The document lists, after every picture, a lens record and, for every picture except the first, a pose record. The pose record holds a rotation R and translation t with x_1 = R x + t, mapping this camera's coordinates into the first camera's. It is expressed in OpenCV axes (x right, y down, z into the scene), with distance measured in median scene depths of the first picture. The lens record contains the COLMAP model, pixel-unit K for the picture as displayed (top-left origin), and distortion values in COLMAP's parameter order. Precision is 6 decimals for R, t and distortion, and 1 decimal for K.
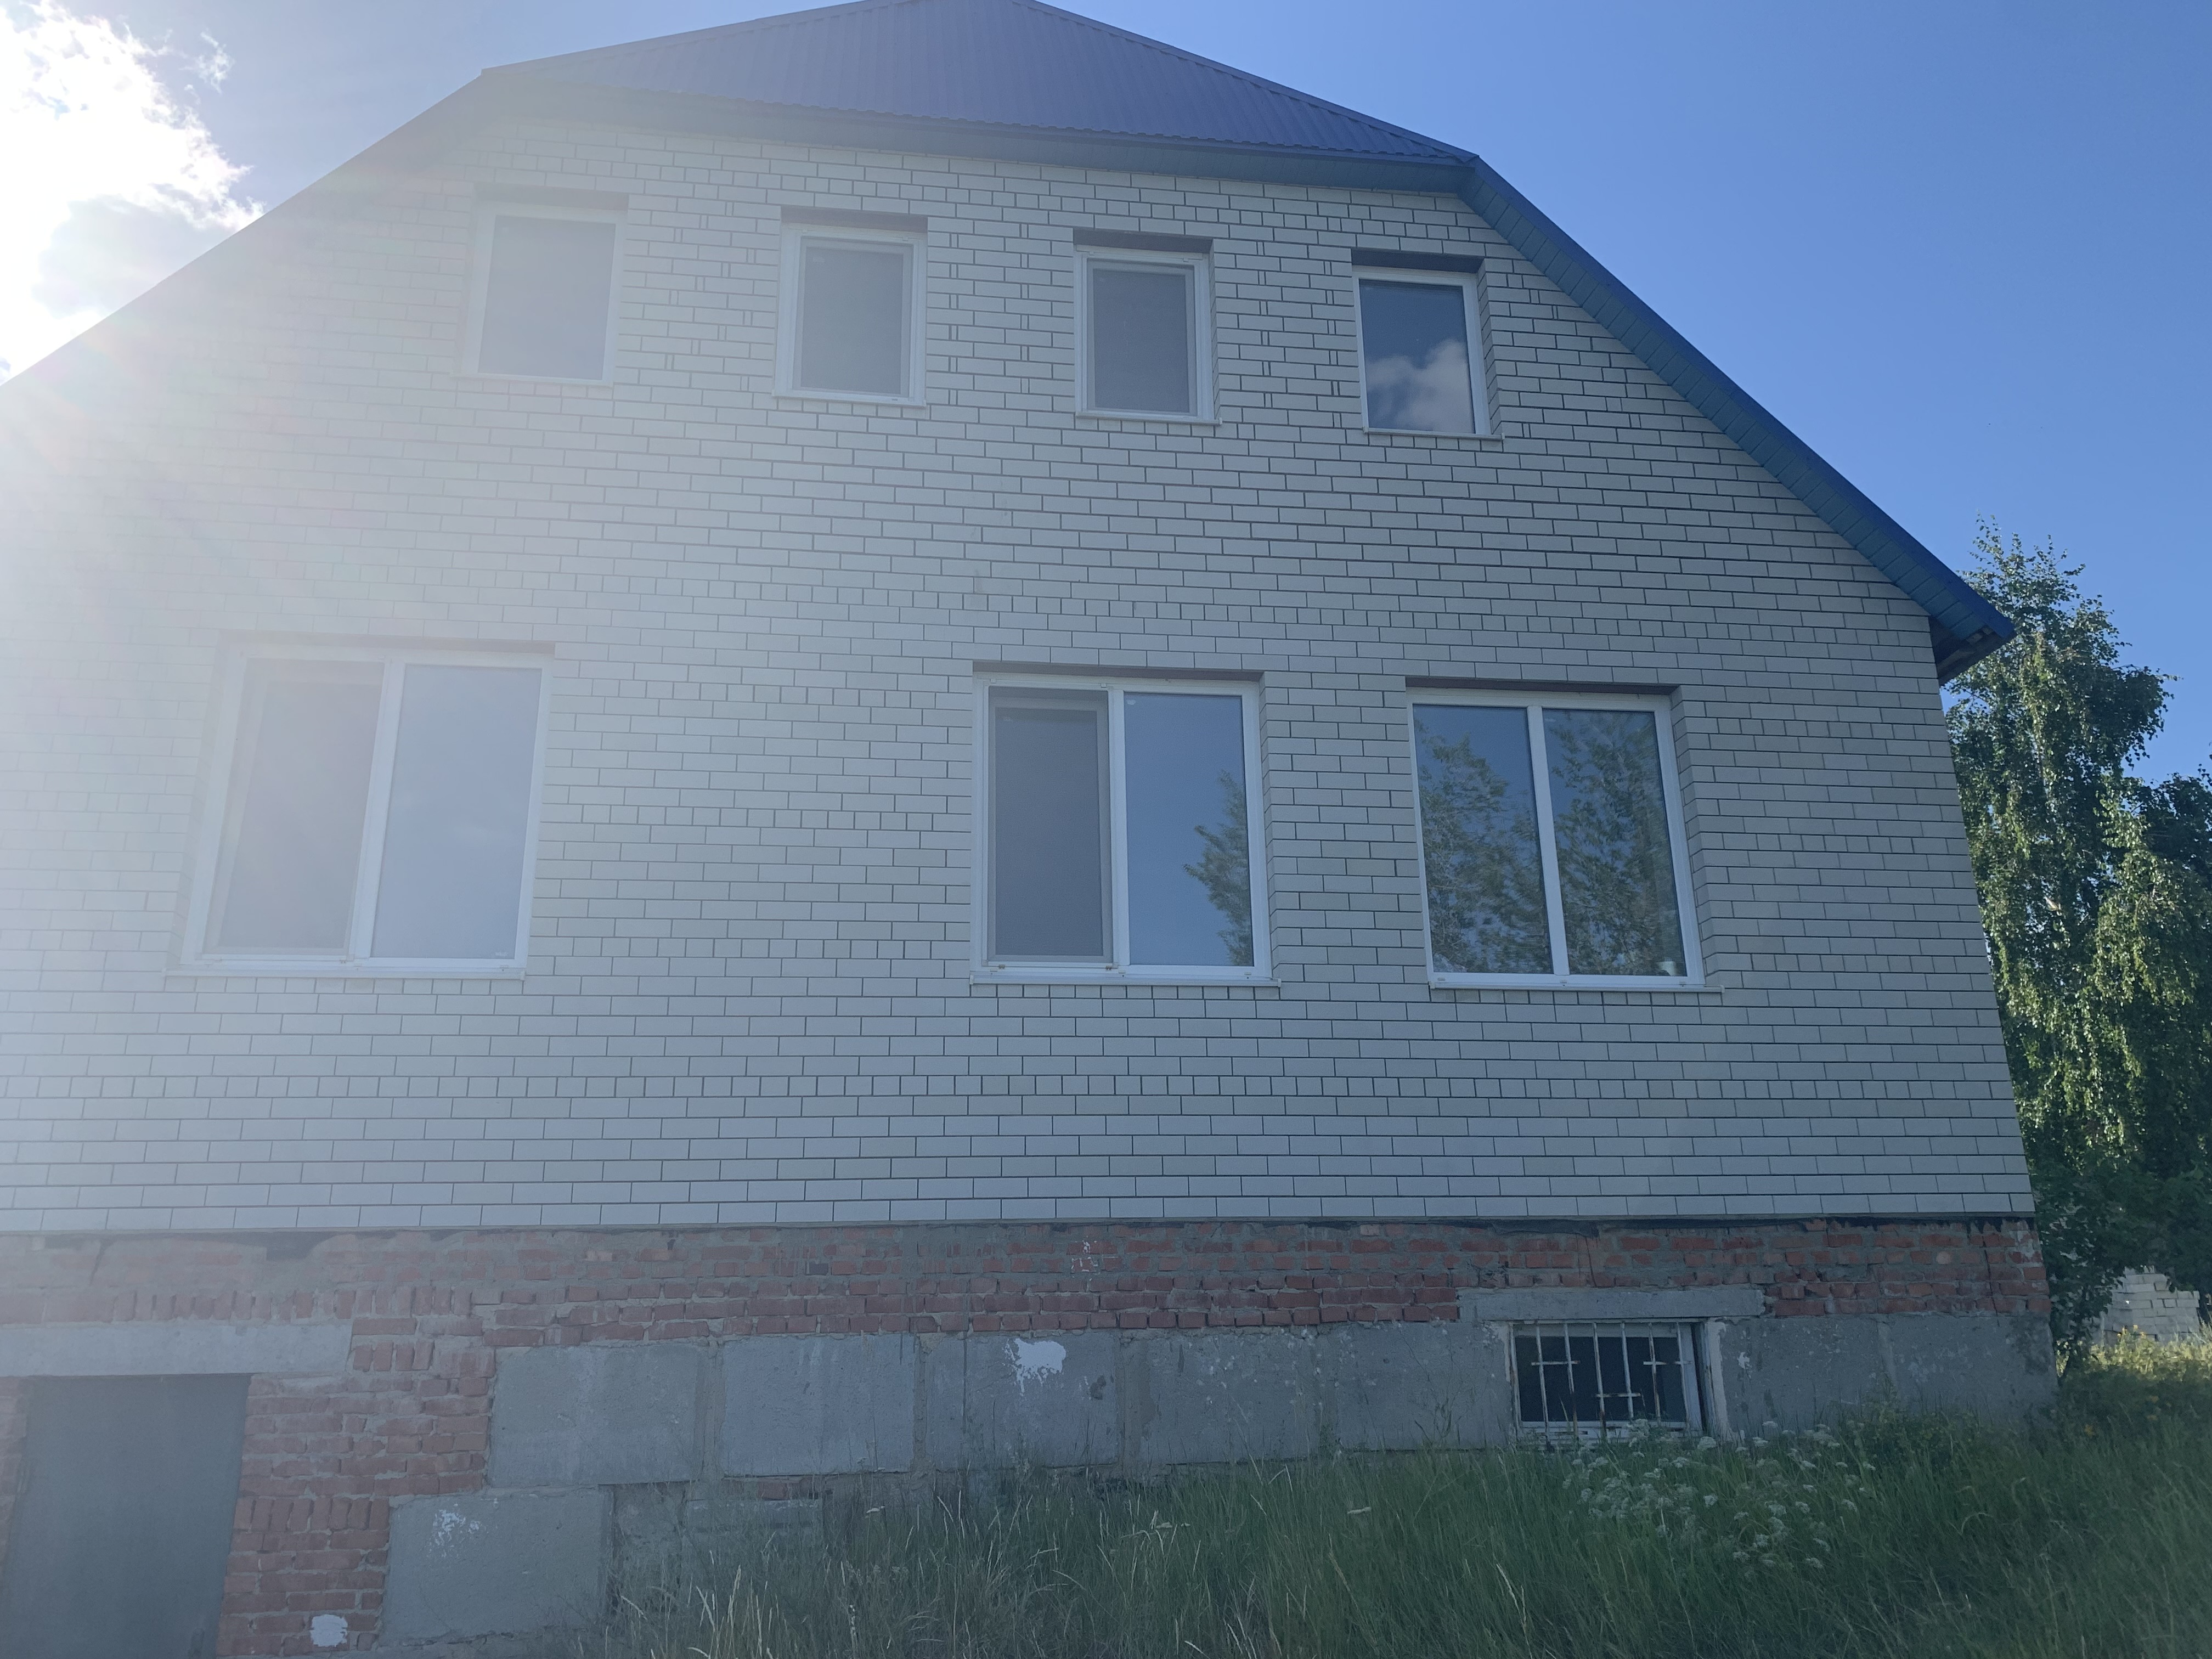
lens RADIAL K [[1747.1, 0, 1225.8], [0, 1747.1, 776.0], [0, 0, 1]] dist [0.040595, -0.026556]
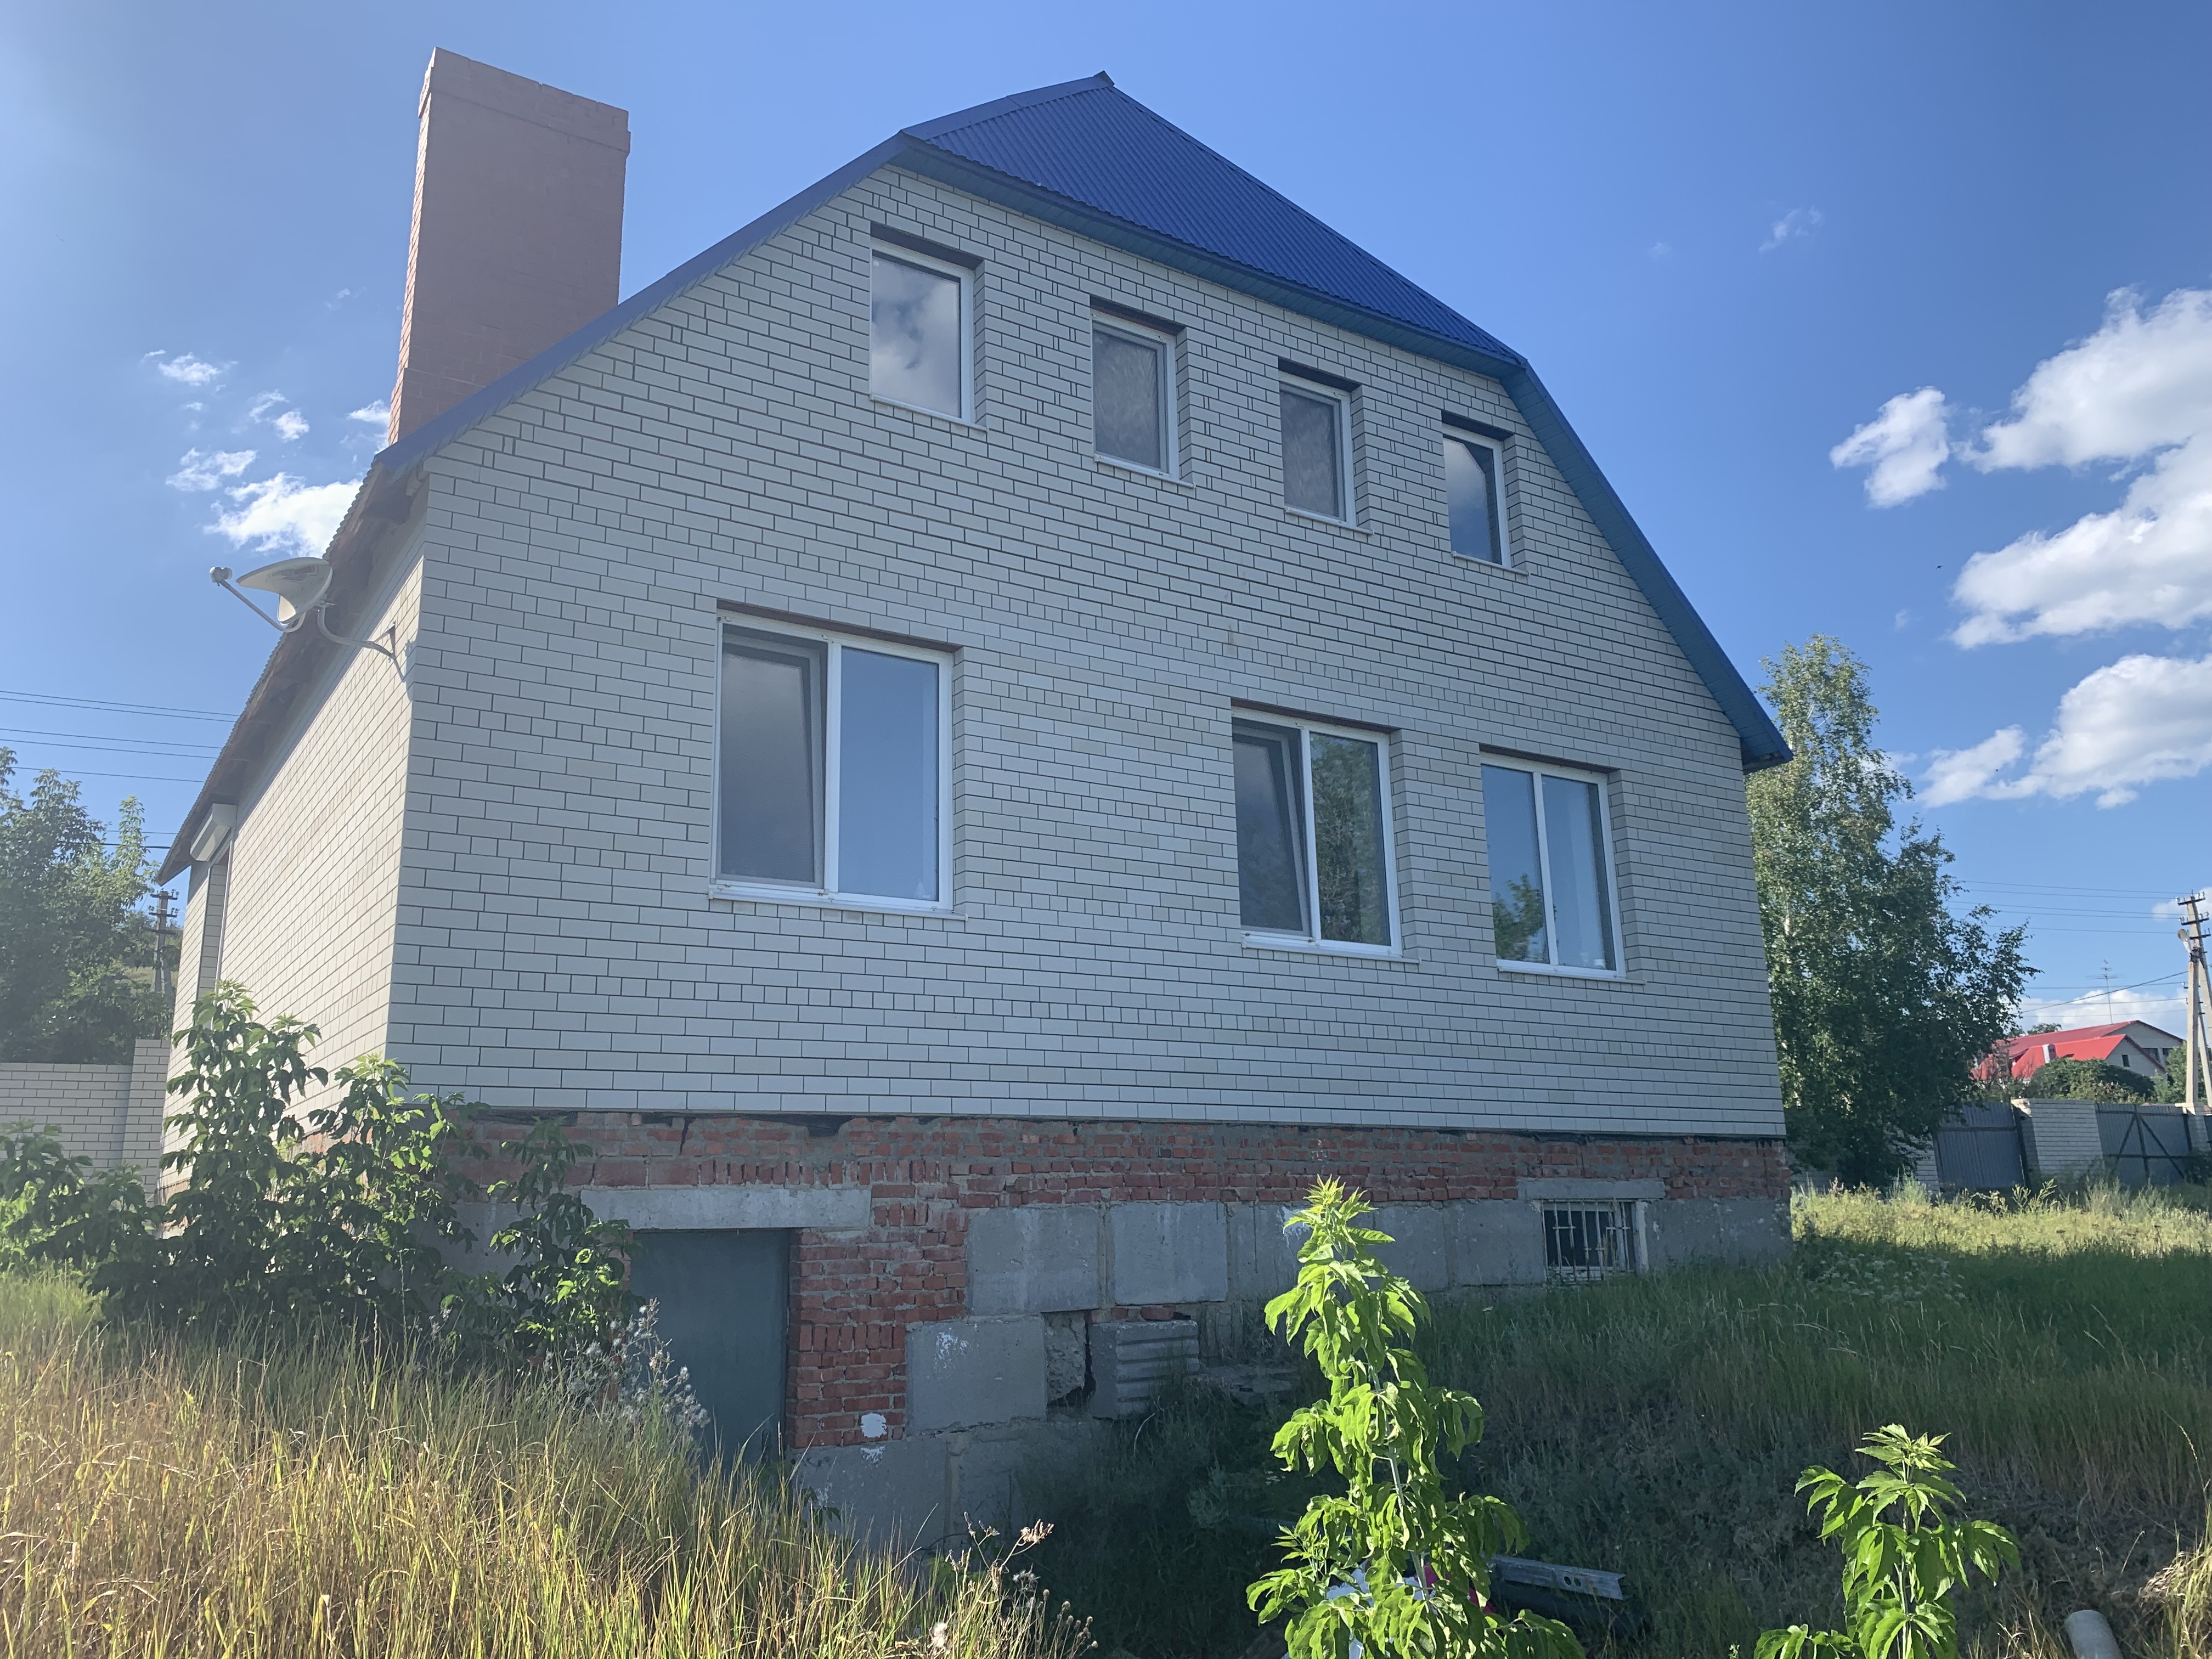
lens RADIAL K [[1656.1, 0, 1103.8], [0, 1656.1, 824.0], [0, 0, 1]] dist [0.090444, -0.023373]
pose [[0.910971, 0.098673, 0.400493, -0.767747], [-0.128468, 0.990543, 0.048169, -0.021304], [-0.391953, -0.095331, 0.915033, -0.108685]]
